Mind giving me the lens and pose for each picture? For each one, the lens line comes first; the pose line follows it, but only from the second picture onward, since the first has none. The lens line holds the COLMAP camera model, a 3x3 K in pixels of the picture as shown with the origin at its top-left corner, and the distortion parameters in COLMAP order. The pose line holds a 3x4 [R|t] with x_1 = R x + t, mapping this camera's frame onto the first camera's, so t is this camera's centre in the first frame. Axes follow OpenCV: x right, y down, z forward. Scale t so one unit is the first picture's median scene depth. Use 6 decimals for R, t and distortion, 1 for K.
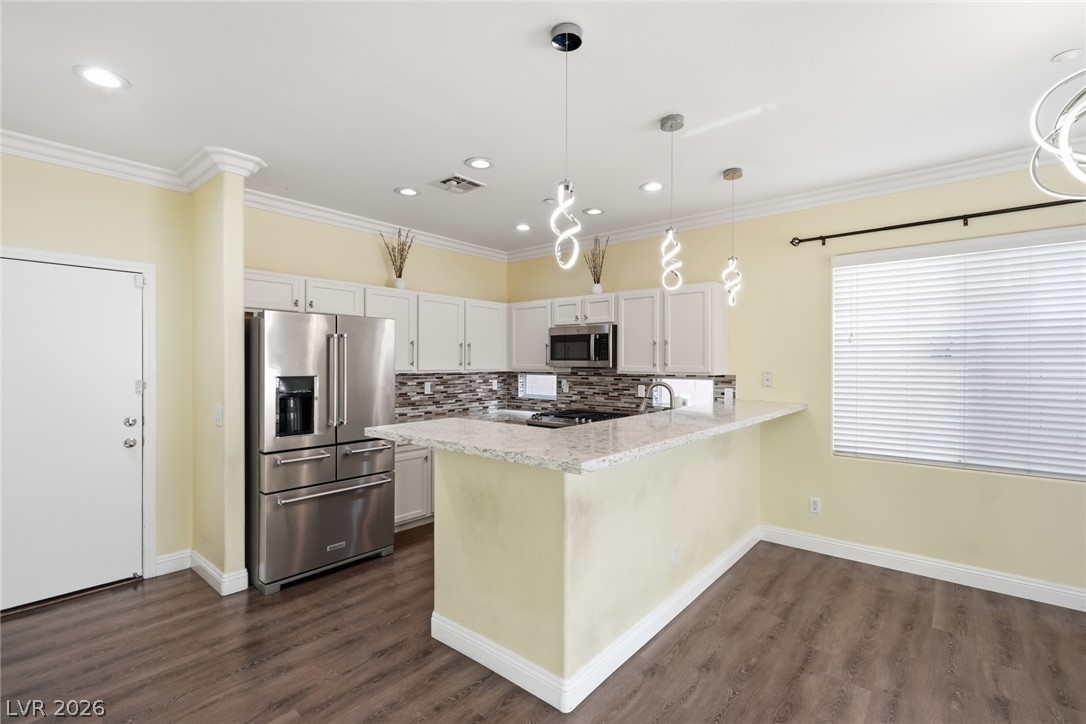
lens RADIAL K [[497.3, 0, 543.9], [0, 497.3, 365.0], [0, 0, 1]] dist [0.002640, -0.001793]
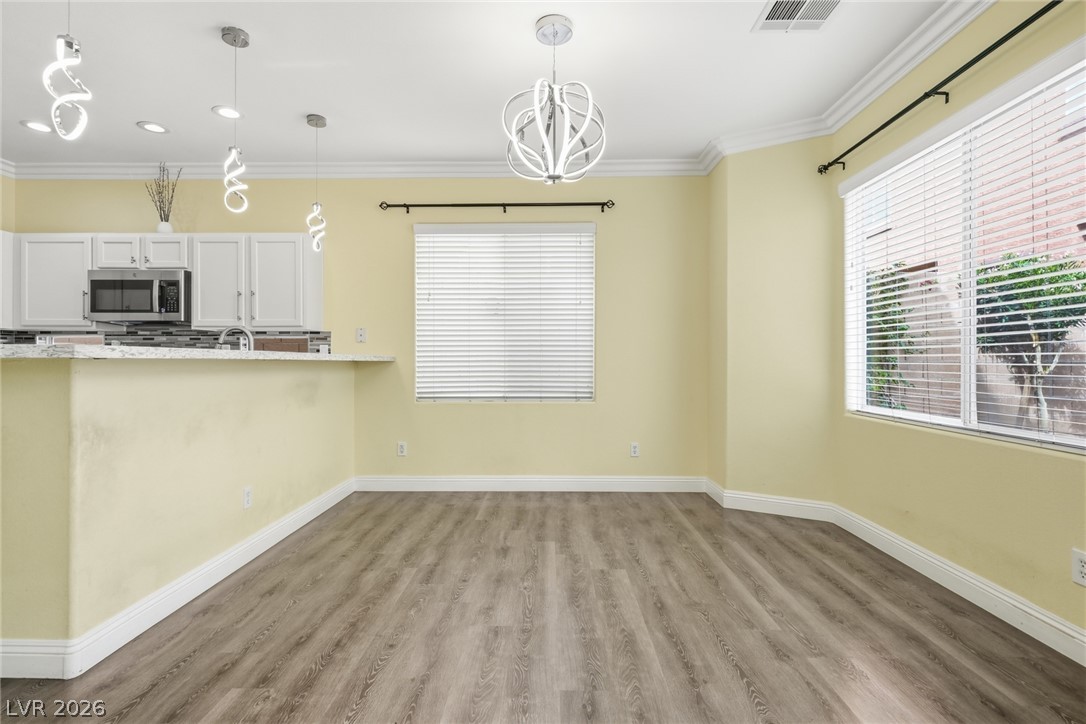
lens RADIAL K [[526.8, 0, 545.5], [0, 526.8, 357.8], [0, 0, 1]] dist [0.003008, -0.000893]
pose [[0.771657, 0.003018, 0.636031, 0.057756], [0.002176, 0.999970, -0.007384, 0.106920], [-0.636035, 0.007082, 0.771628, -0.120522]]
